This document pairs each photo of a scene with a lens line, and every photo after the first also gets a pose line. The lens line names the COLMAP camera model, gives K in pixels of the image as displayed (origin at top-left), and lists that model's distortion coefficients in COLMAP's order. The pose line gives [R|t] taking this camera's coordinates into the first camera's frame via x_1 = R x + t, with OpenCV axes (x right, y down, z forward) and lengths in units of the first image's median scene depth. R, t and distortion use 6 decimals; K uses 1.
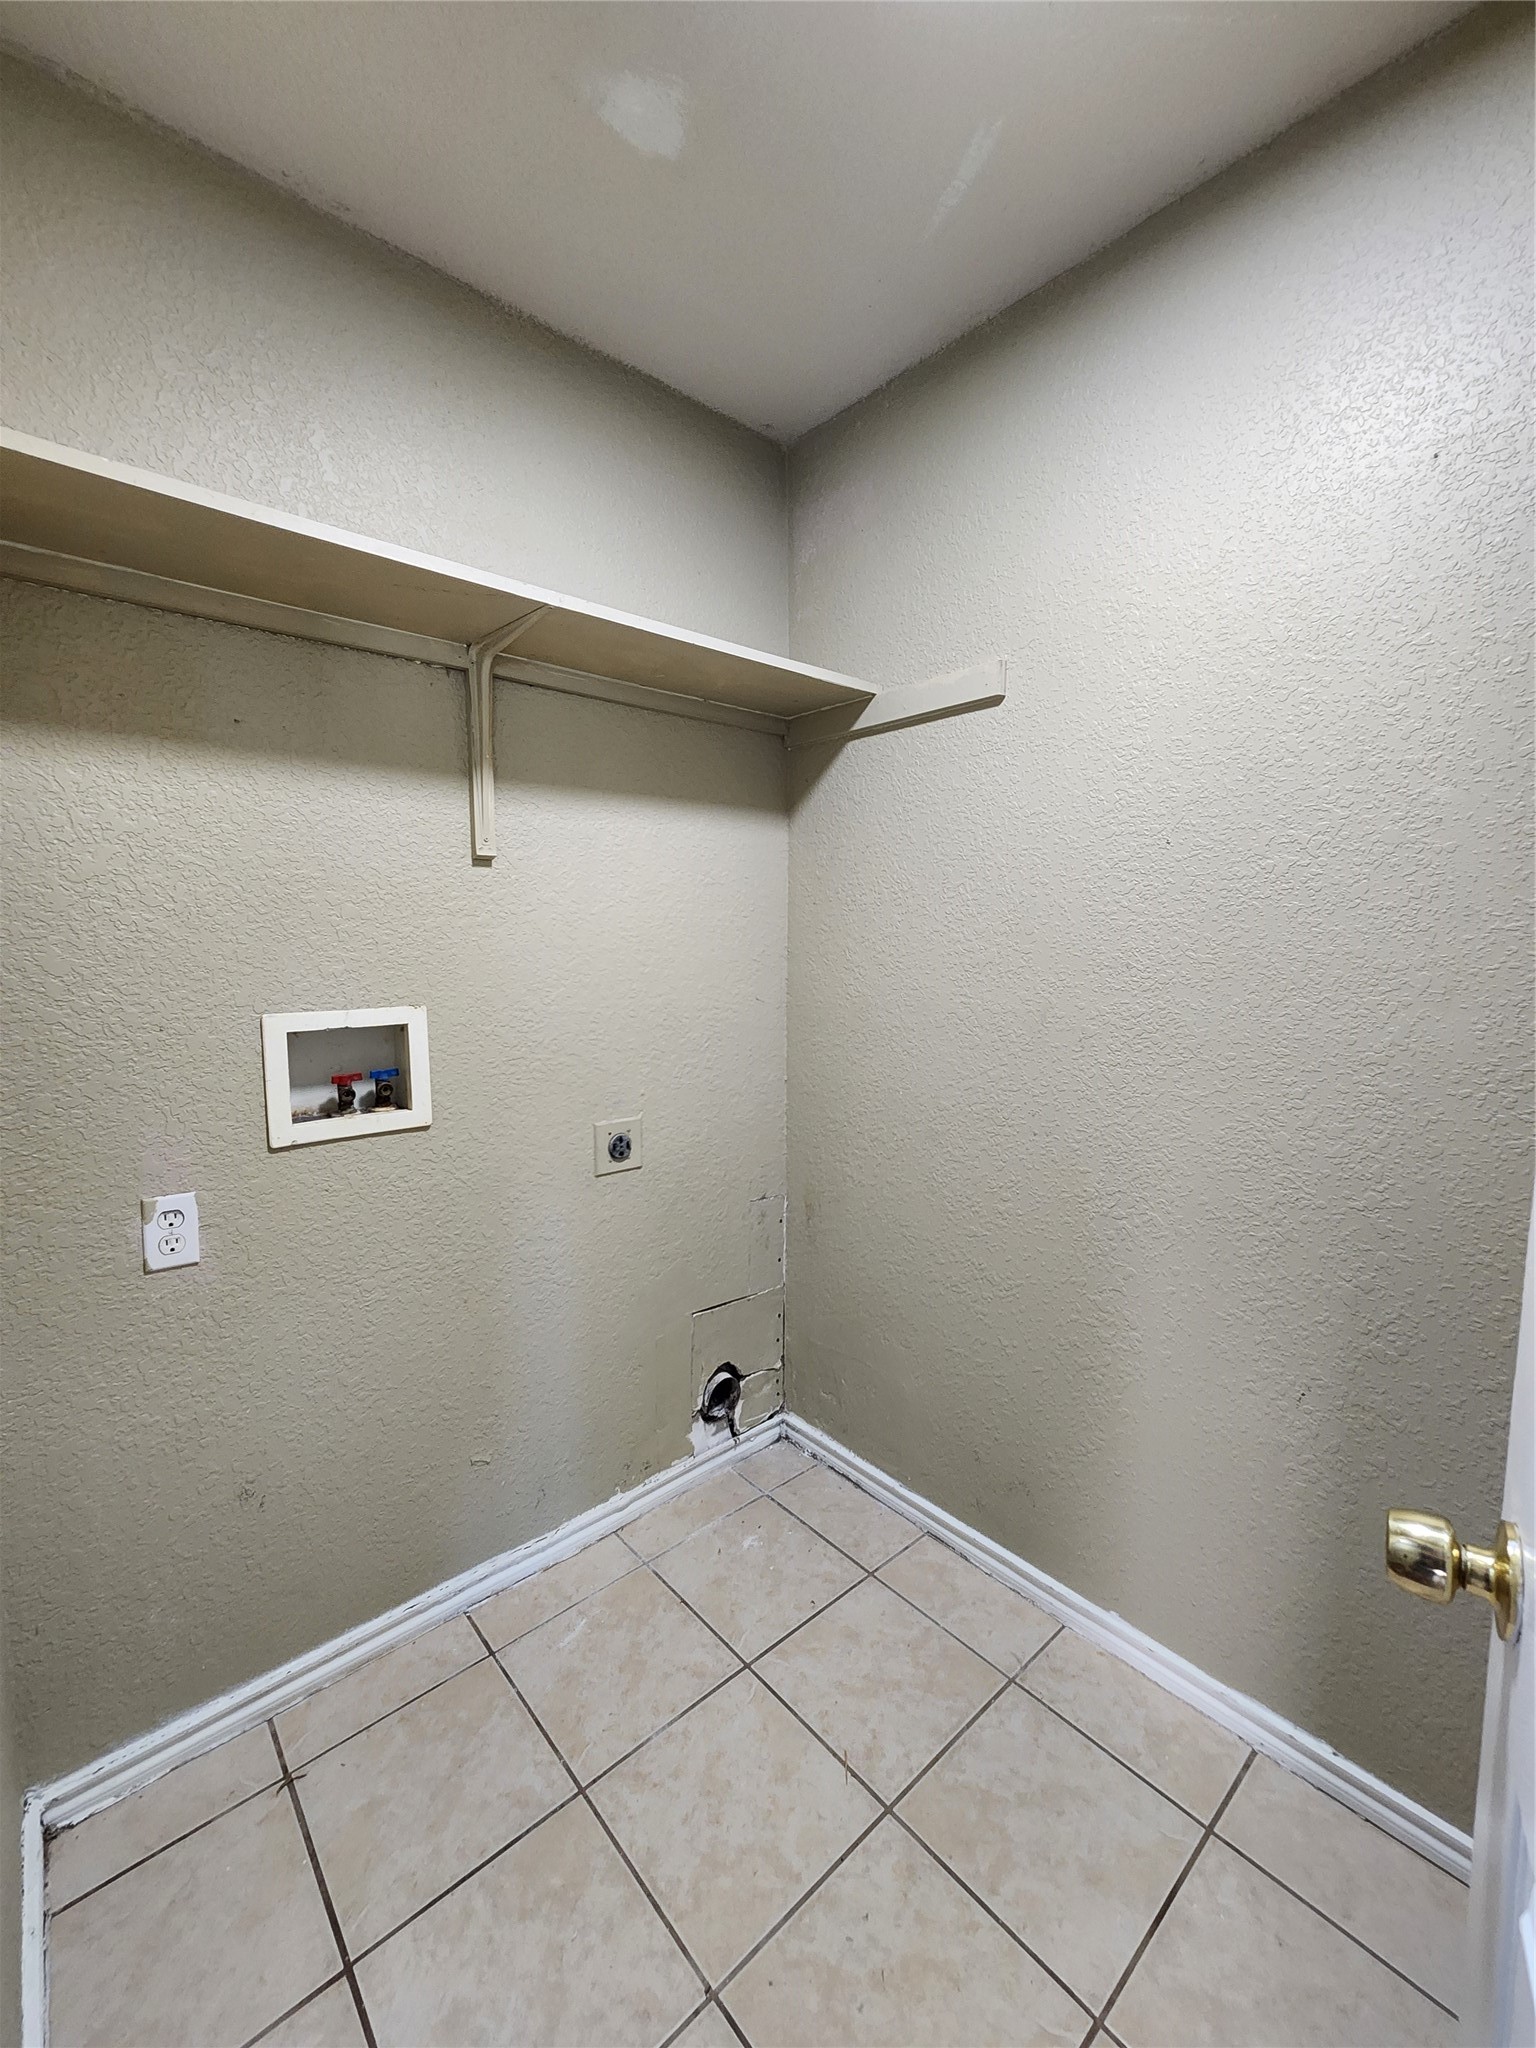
lens RADIAL K [[843.5, 0, 768.0], [0, 843.5, 1024.0], [0, 0, 1]] dist [-0.000441, 0.000120]
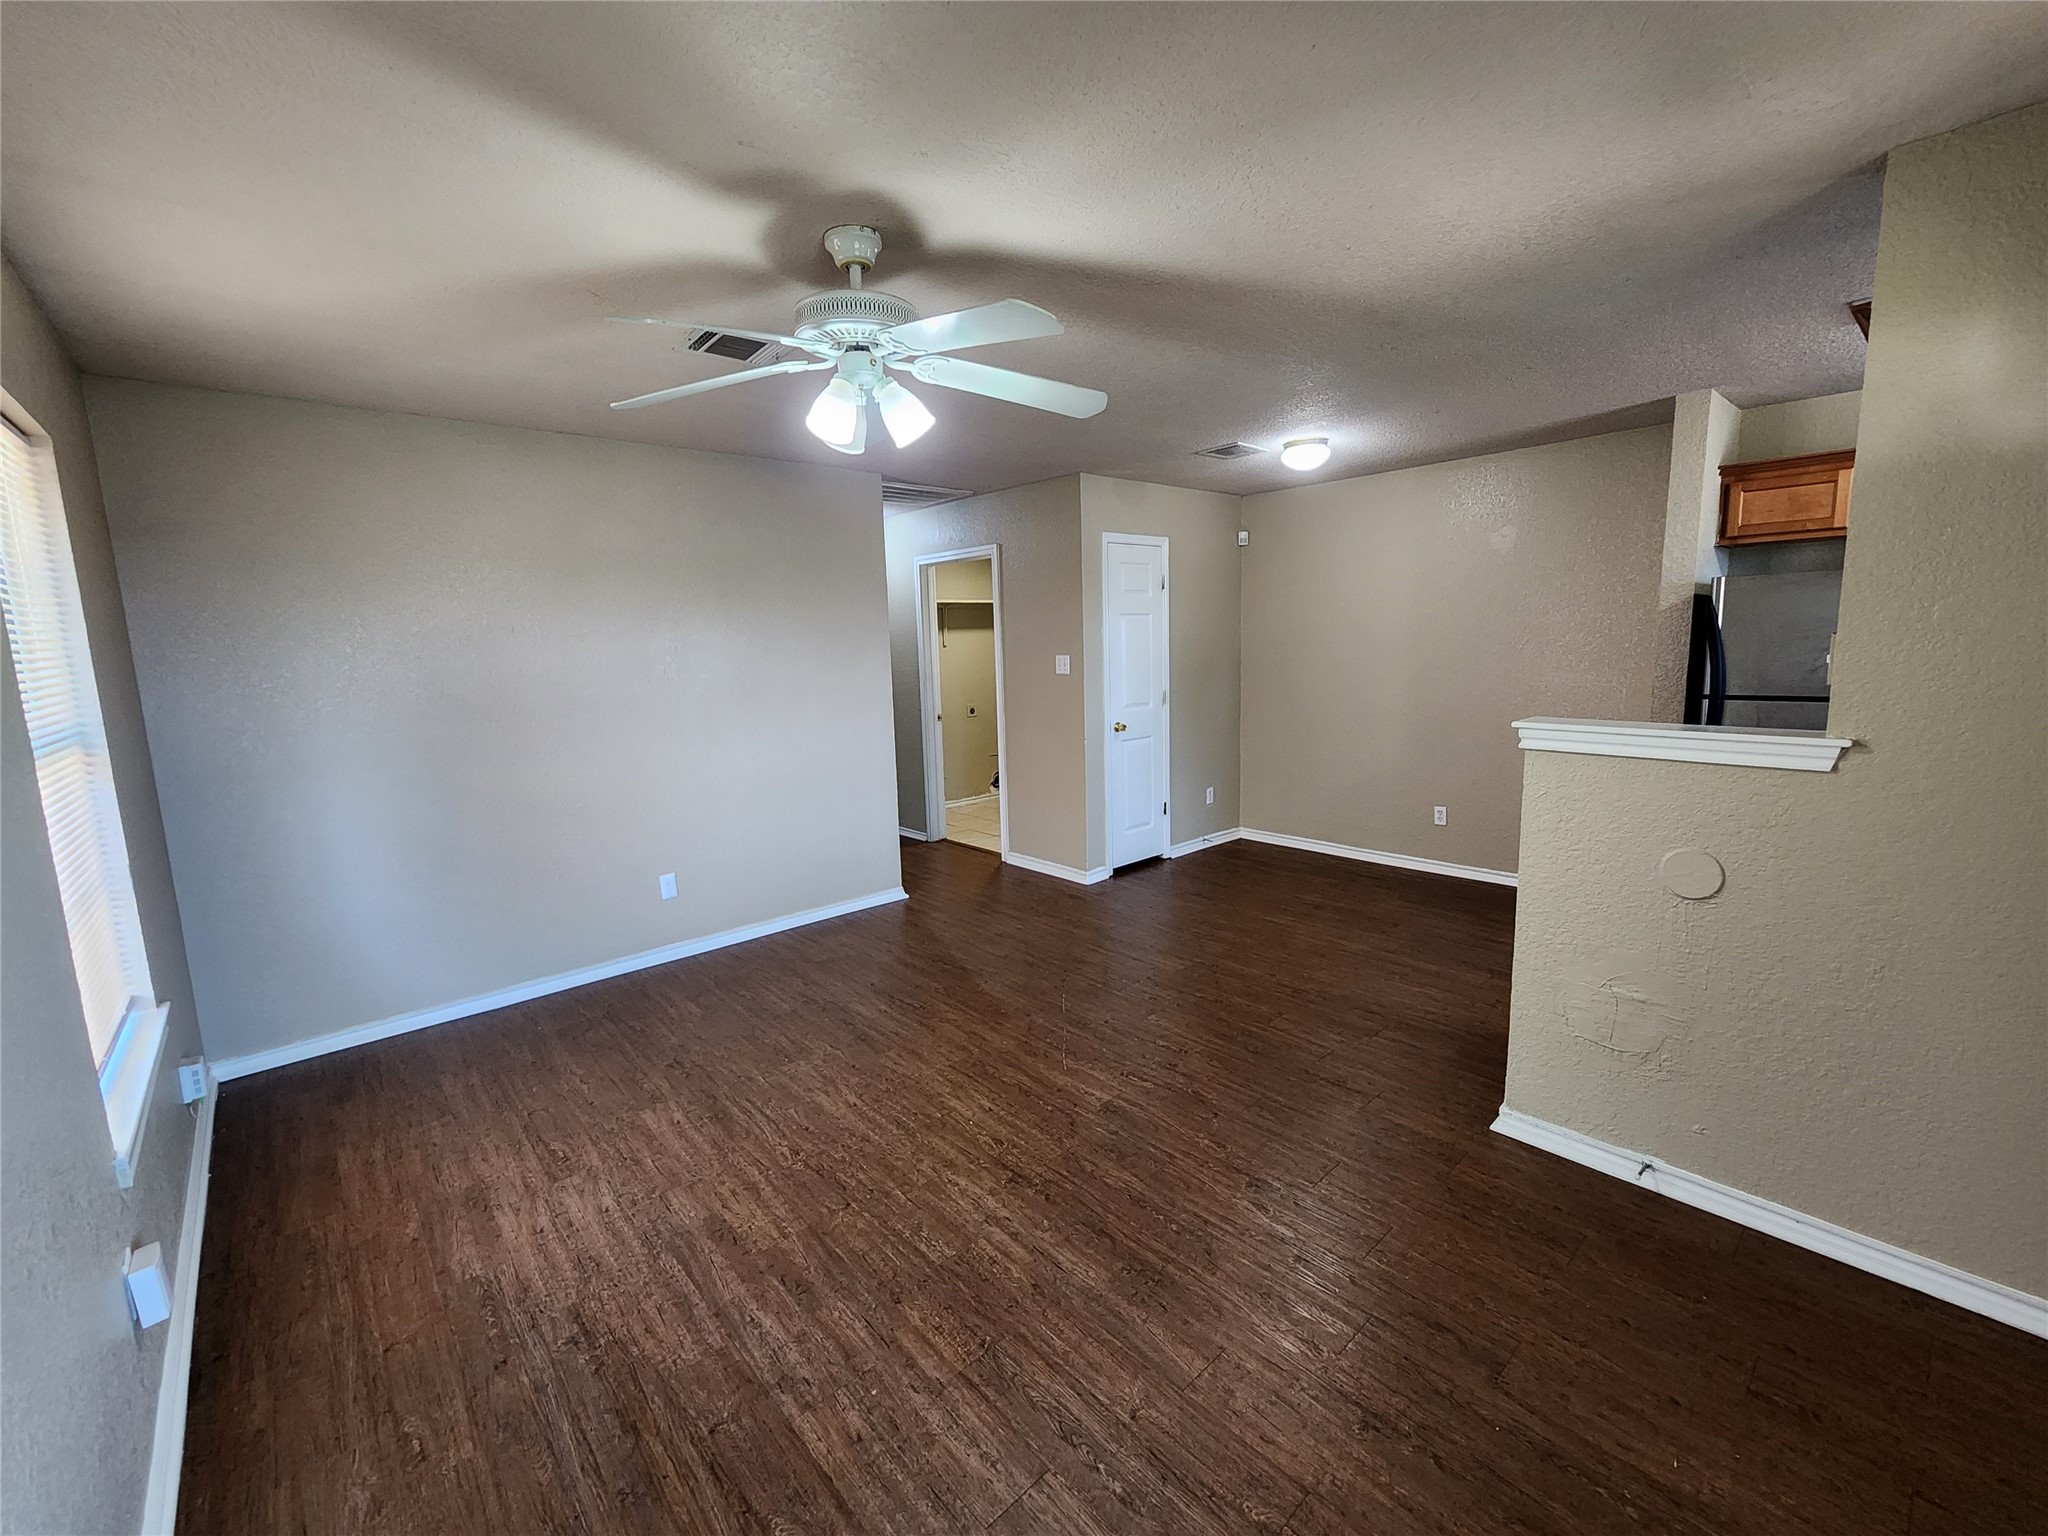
lens RADIAL K [[843.5, 0, 1024.8], [0, 843.5, 754.9], [0, 0, 1]] dist [-0.000441, 0.000120]
pose [[0.999616, -0.027473, 0.003486, 0.059247], [0.027330, 0.998980, 0.035940, 0.196128], [-0.004470, -0.035831, 0.999348, -2.867165]]
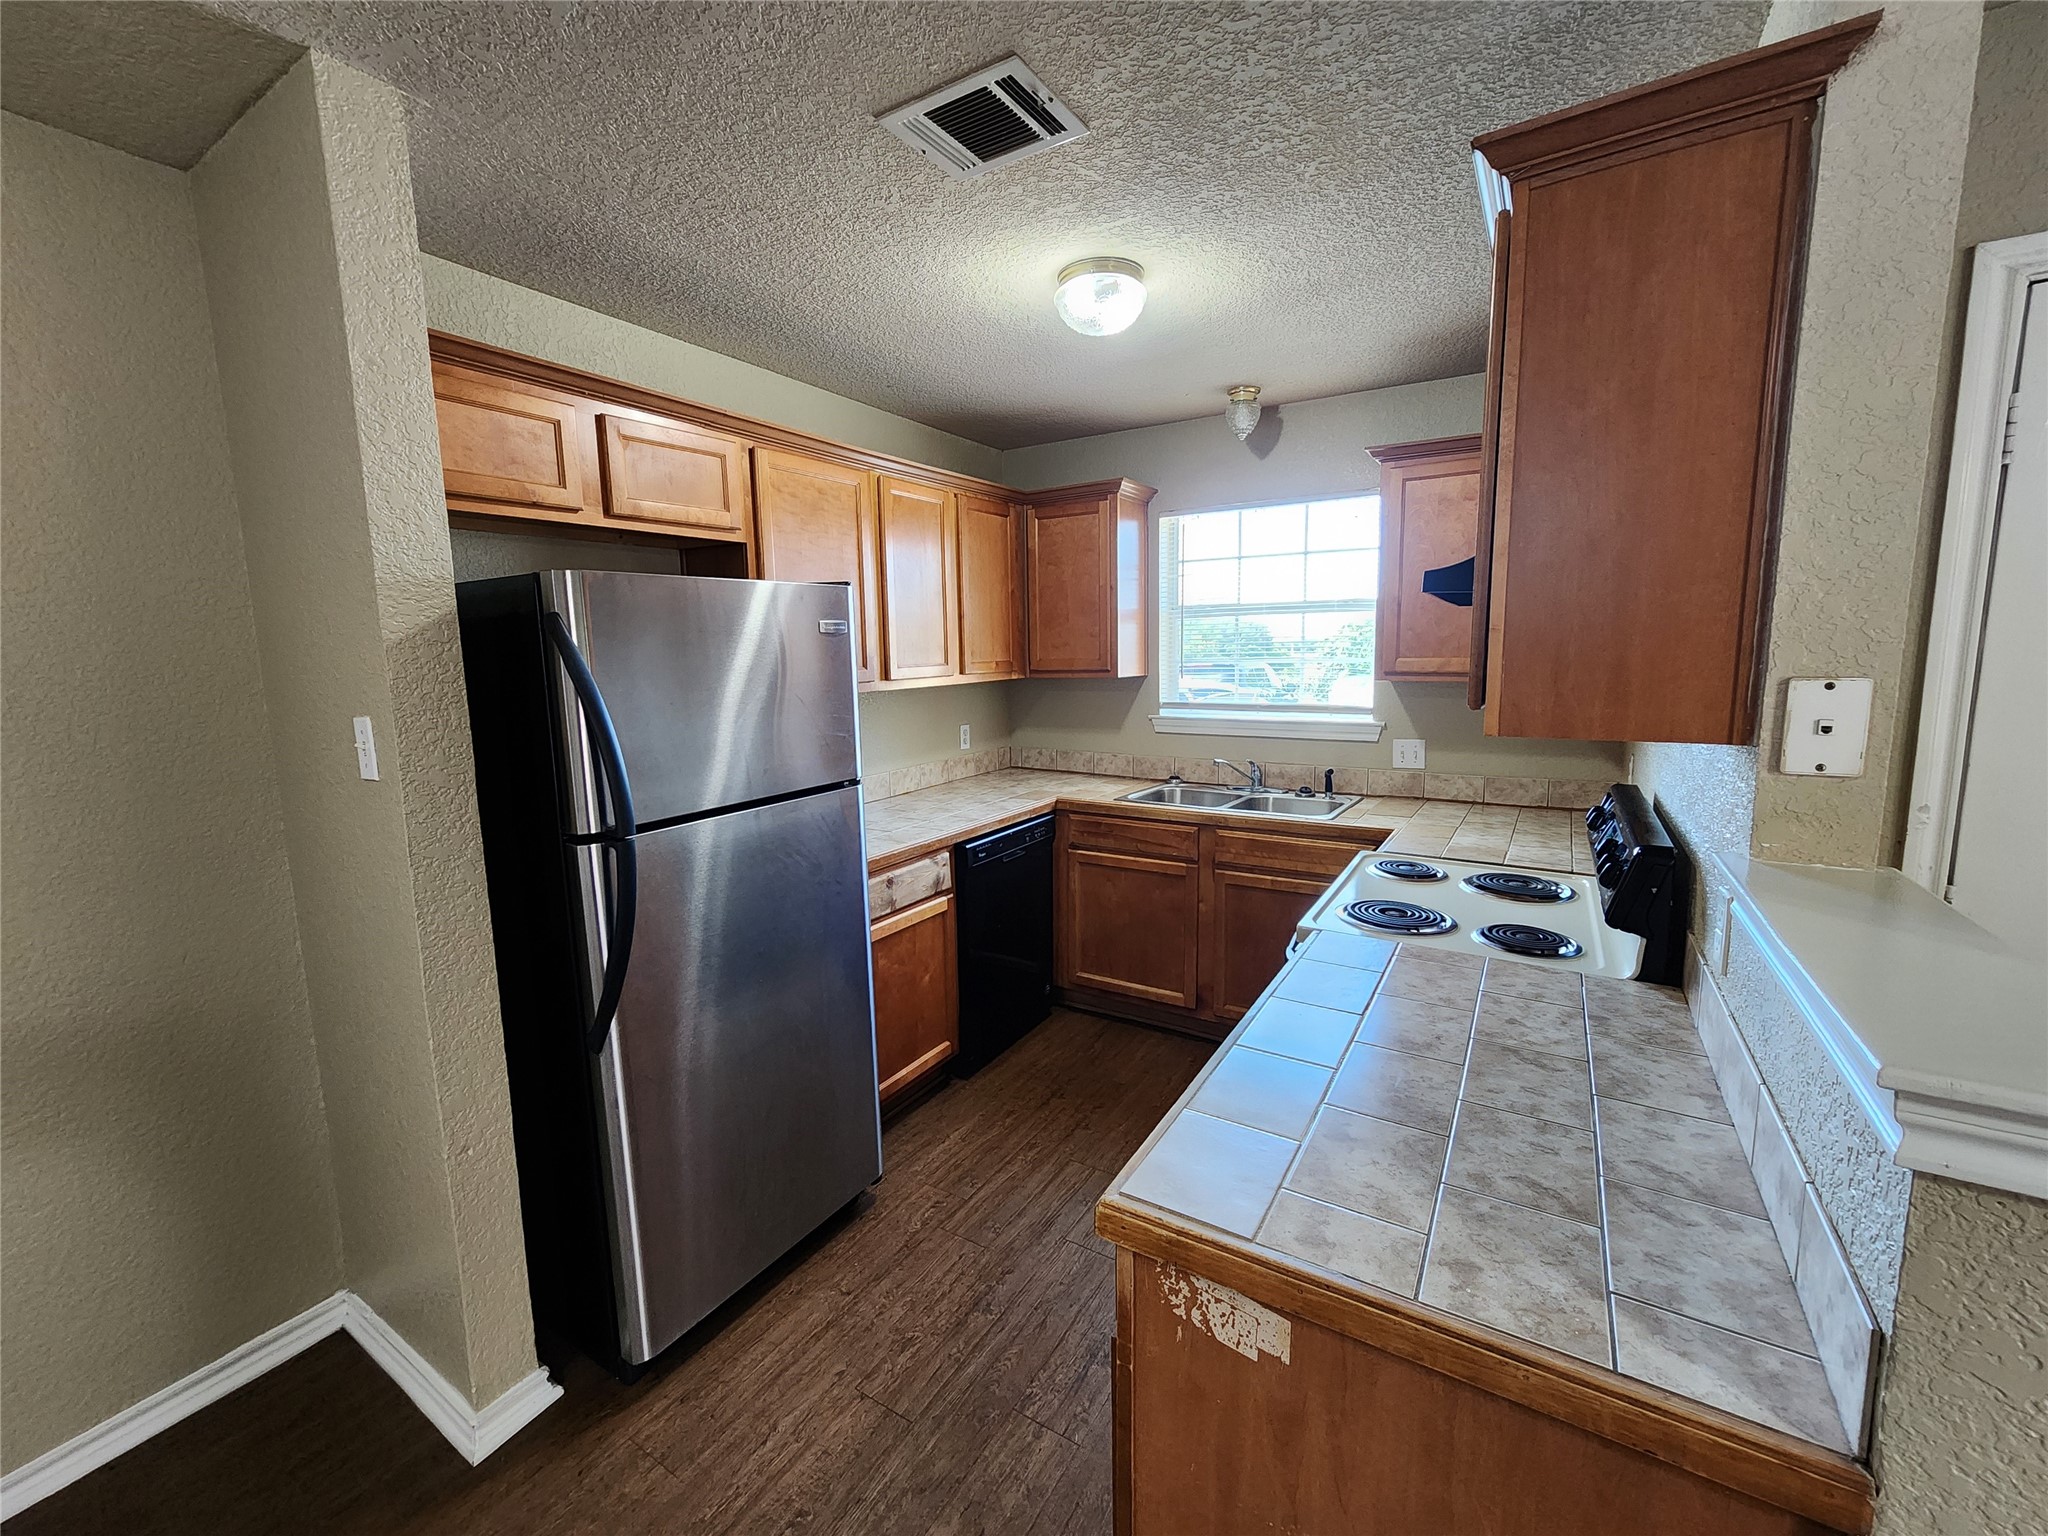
lens RADIAL K [[840.0, 0, 1023.2], [0, 840.0, 760.7], [0, 0, 1]] dist [0.000294, 0.000648]
pose [[-0.282189, -0.124414, 0.951258, 0.627653], [0.117447, 0.979617, 0.162963, 0.030966], [-0.952143, 0.157709, -0.261825, -1.345822]]
